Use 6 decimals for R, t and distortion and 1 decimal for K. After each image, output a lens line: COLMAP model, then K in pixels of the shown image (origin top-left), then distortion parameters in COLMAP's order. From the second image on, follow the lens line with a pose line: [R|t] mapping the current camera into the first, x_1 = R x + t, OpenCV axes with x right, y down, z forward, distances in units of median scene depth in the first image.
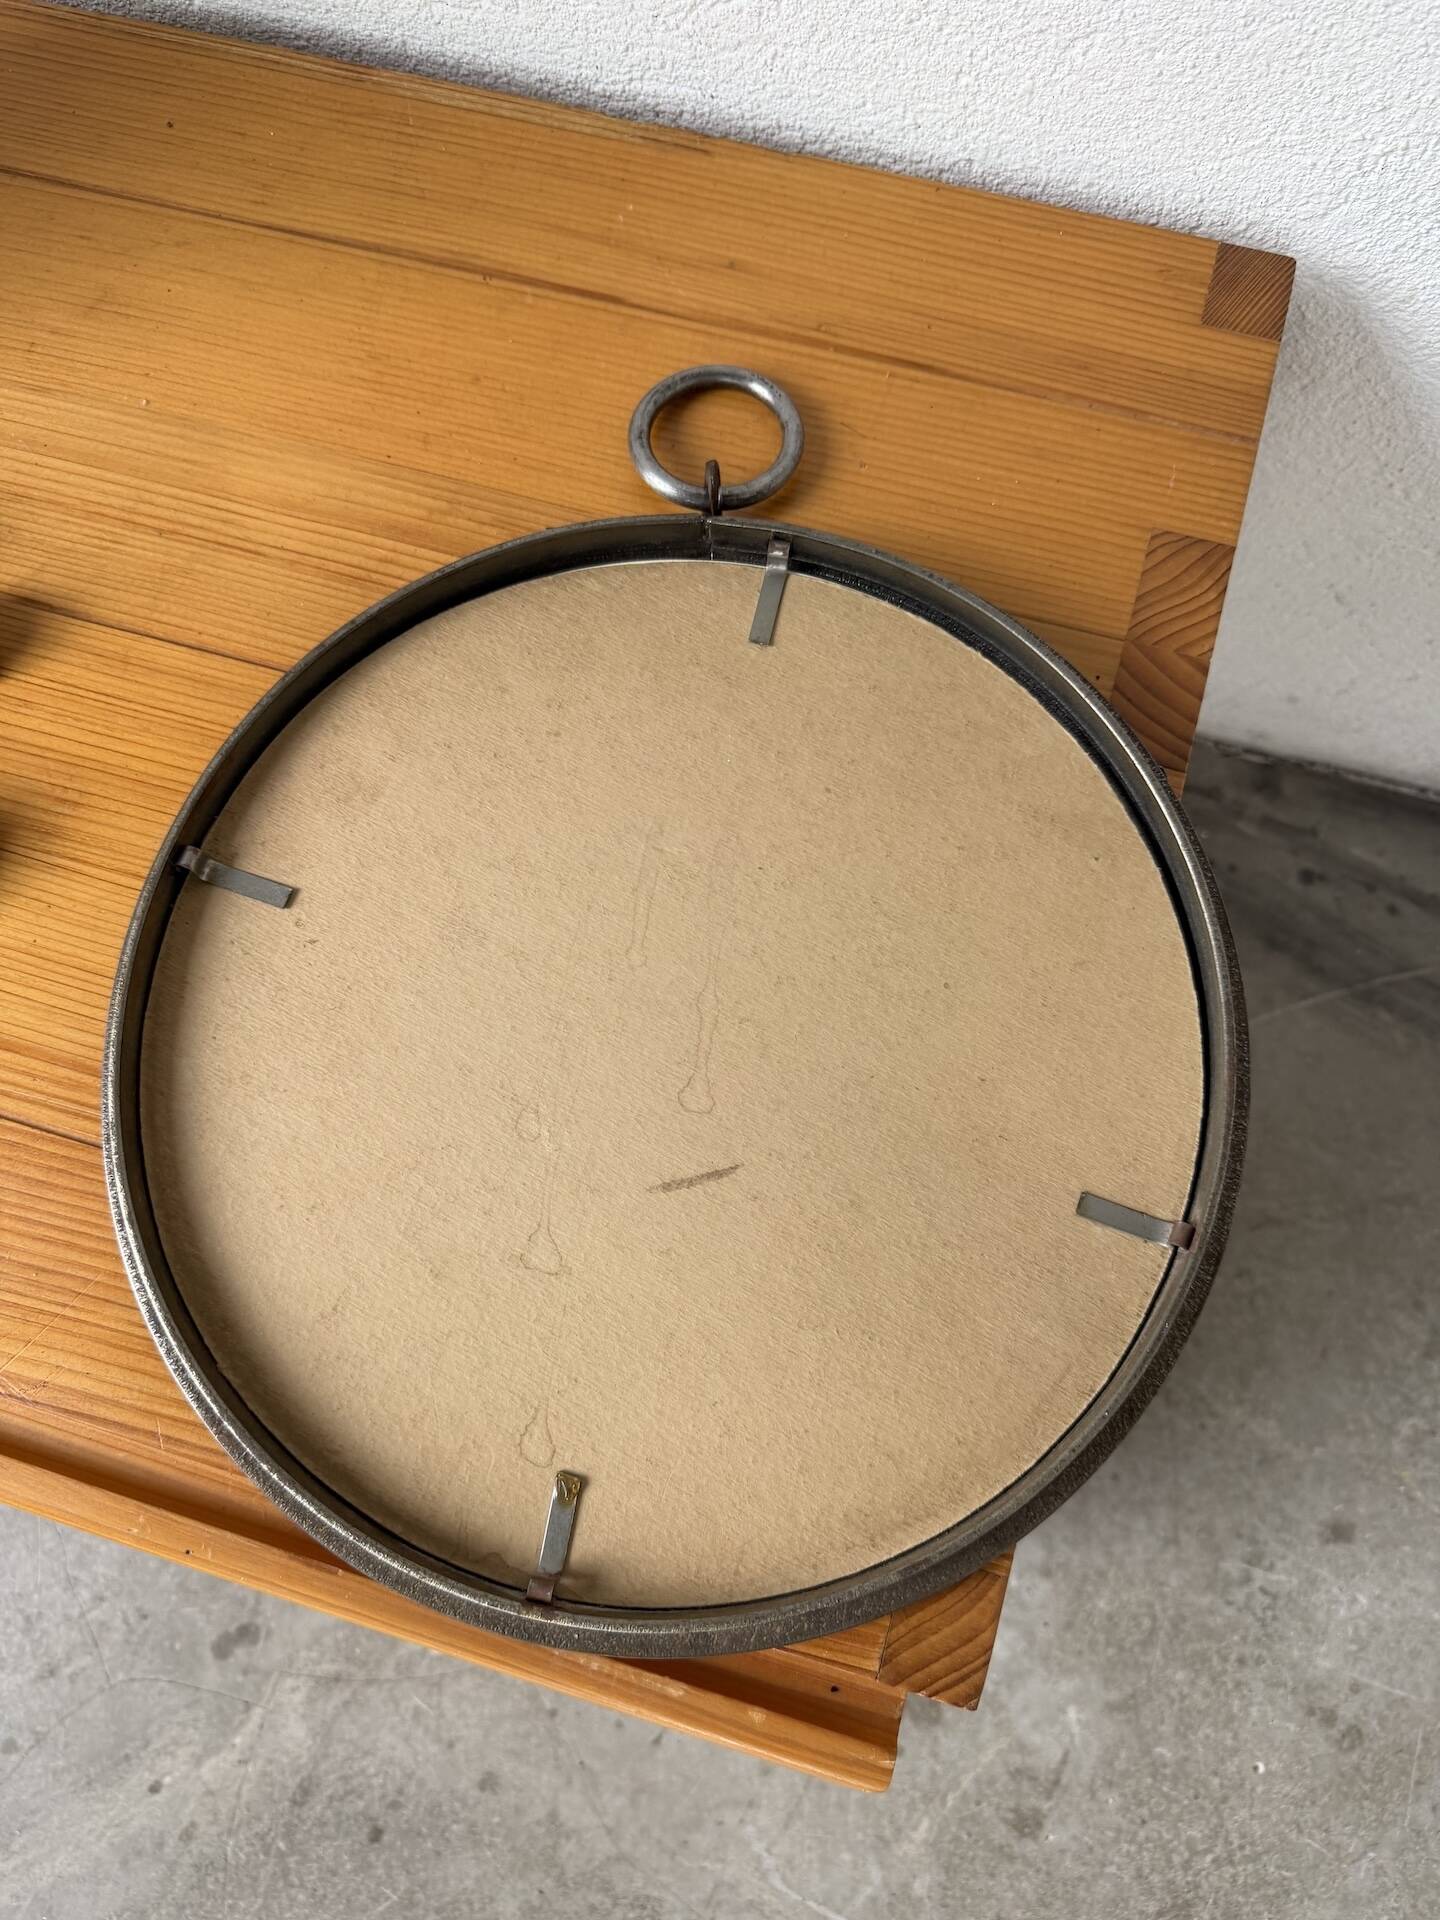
lens RADIAL K [[1422.5, 0, 719.1], [0, 1422.5, 955.9], [0, 0, 1]] dist [-0.013989, -0.000037]
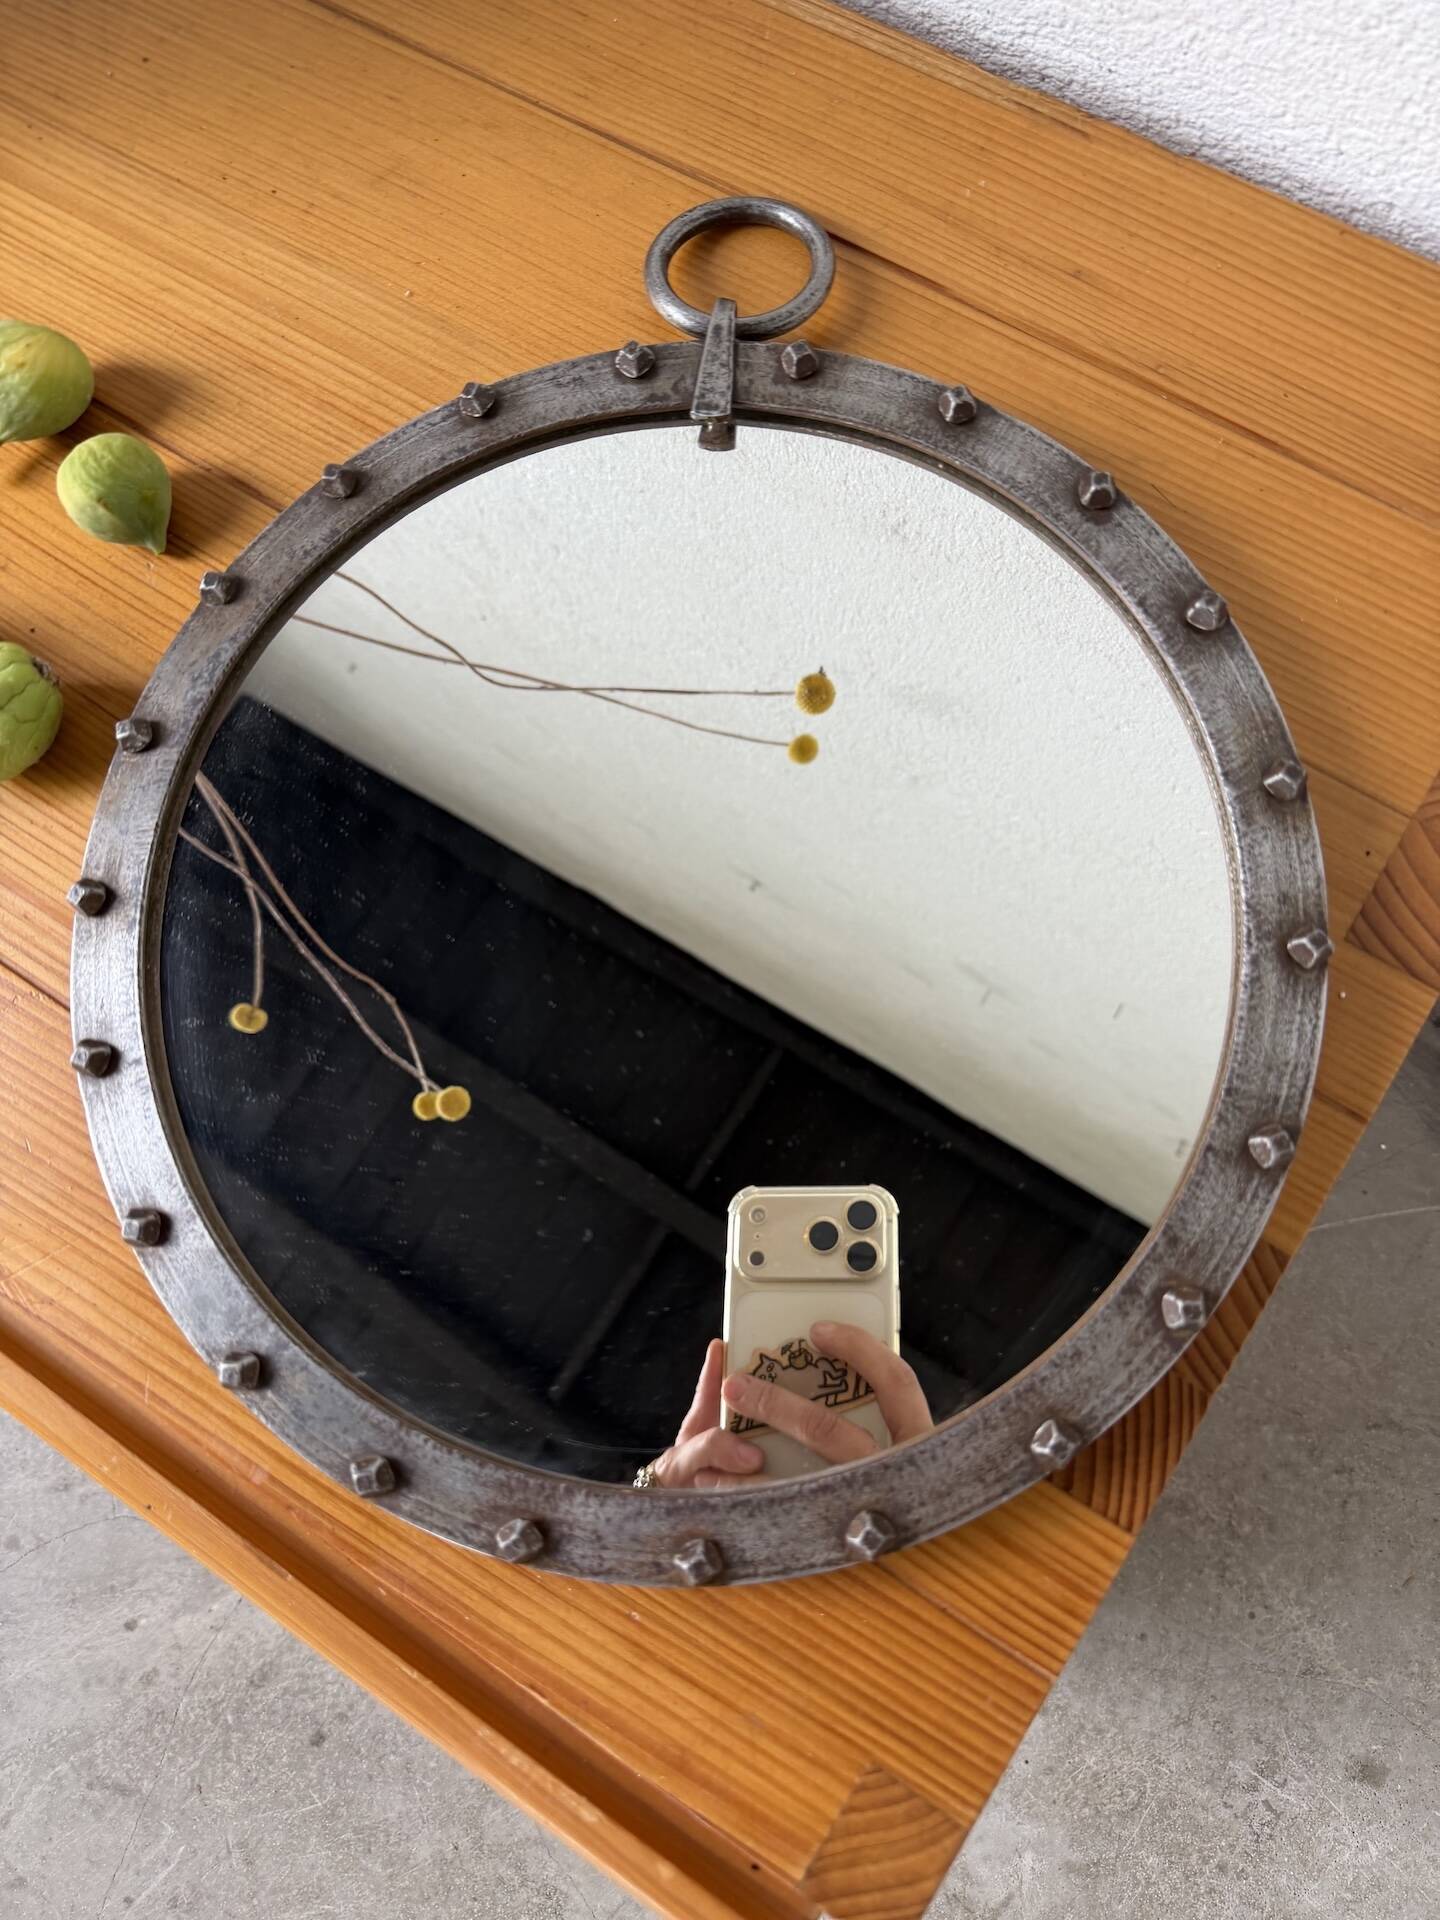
lens RADIAL K [[1422.9, 0, 715.4], [0, 1422.9, 979.7], [0, 0, 1]] dist [-0.006424, -0.001982]
pose [[0.957802, 0.261517, -0.119260, 0.012585], [-0.253603, 0.964193, 0.077573, -0.077765], [0.135277, -0.044055, 0.989828, 0.086327]]
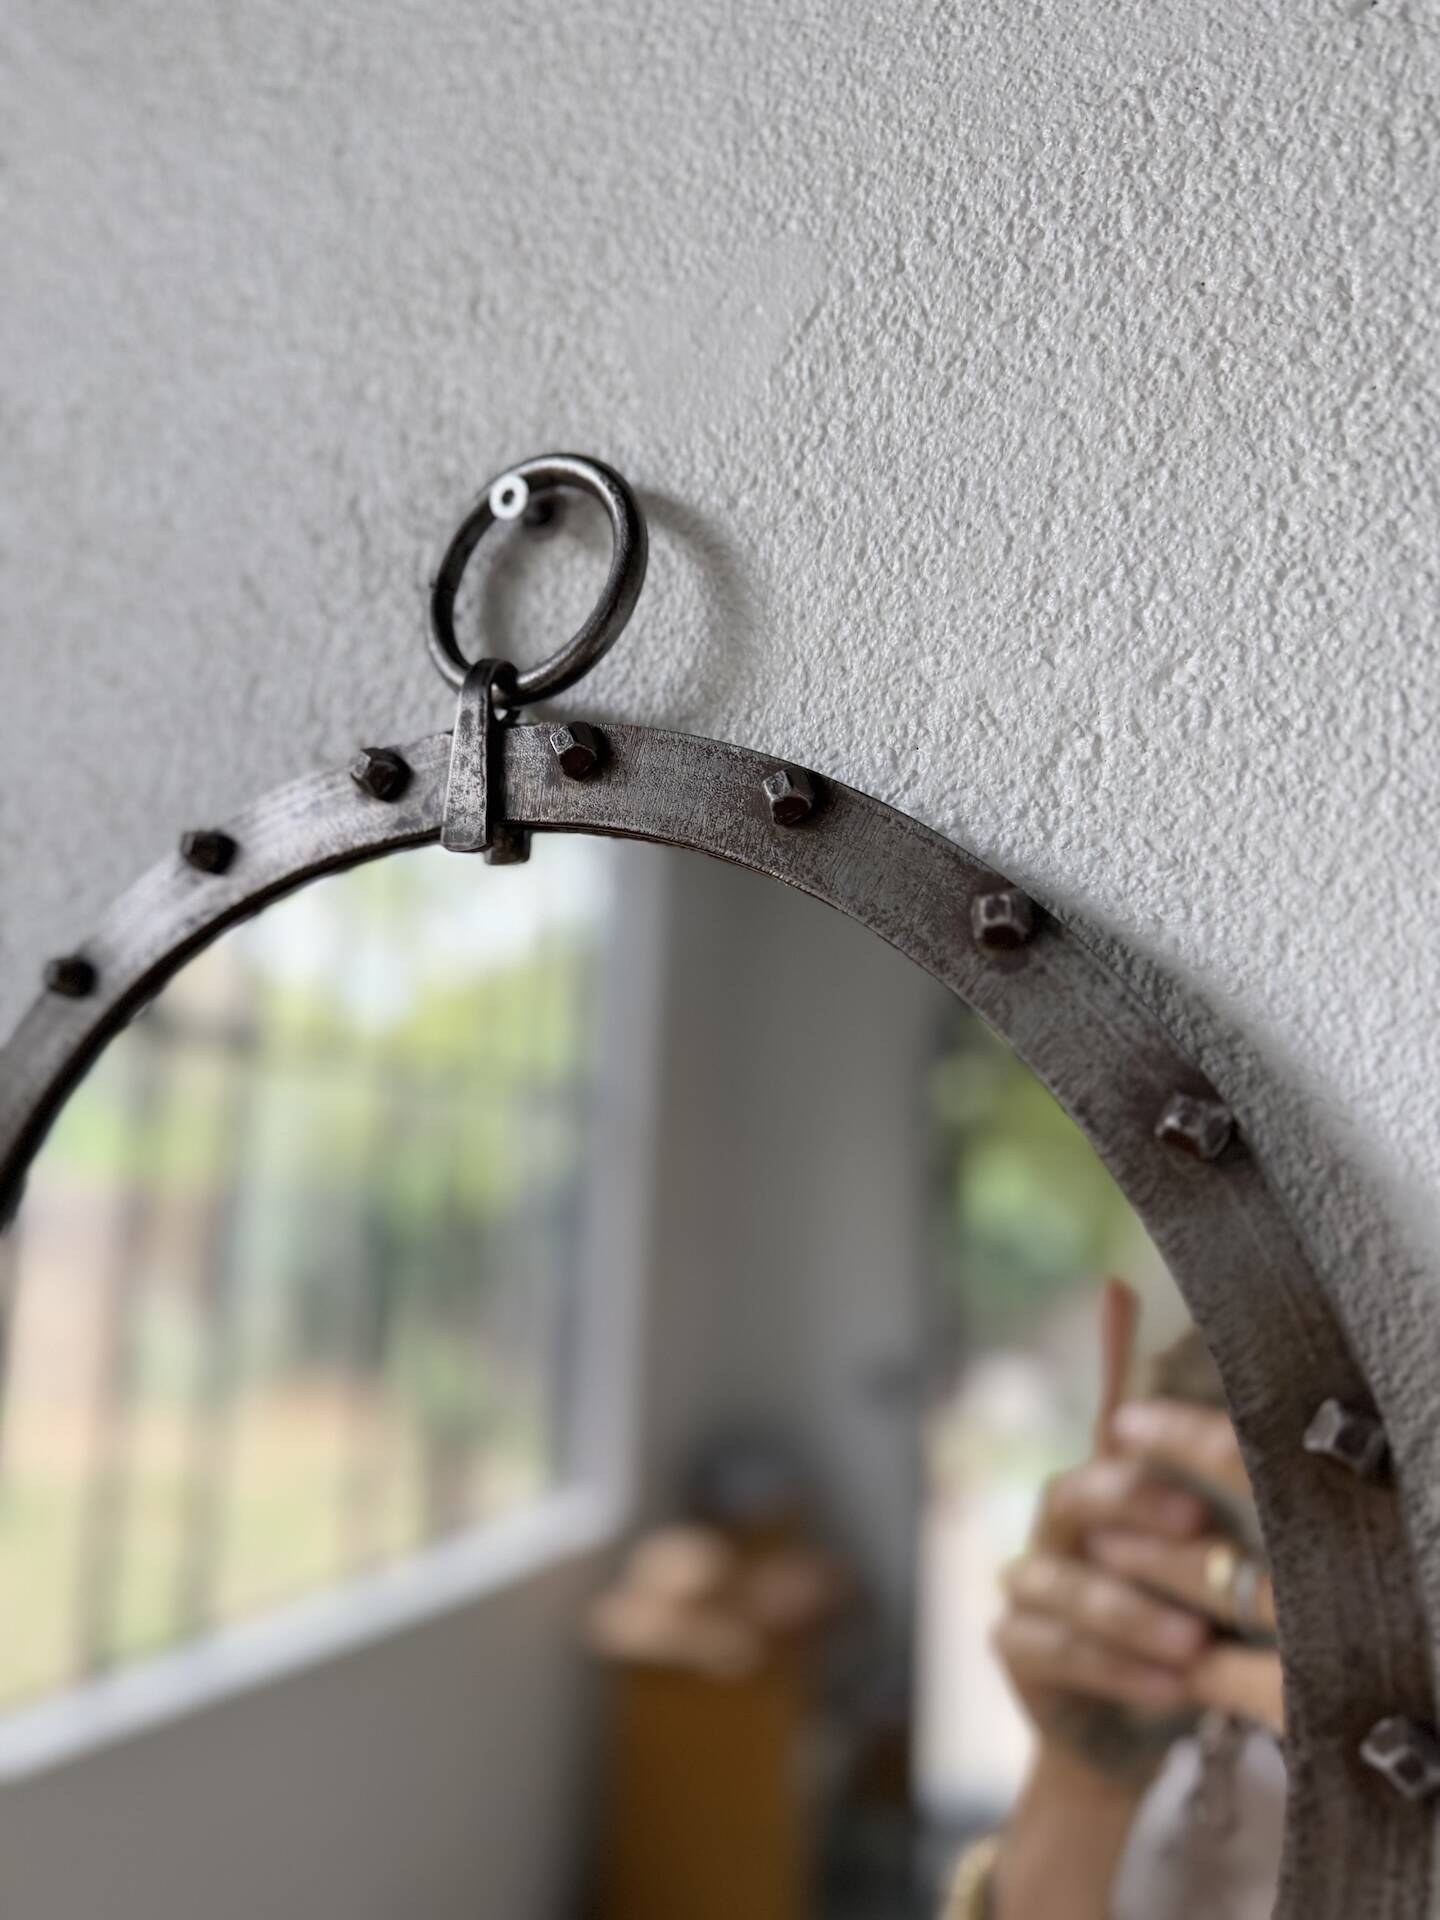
lens RADIAL K [[1403.0, 0, 719.2], [0, 1403.0, 964.5], [0, 0, 1]] dist [0.025106, -0.102174]
pose [[0.912555, 0.157470, -0.377421, 0.138753], [-0.103794, 0.981857, 0.158695, -0.363829], [0.395563, -0.105644, 0.912343, 0.404098]]
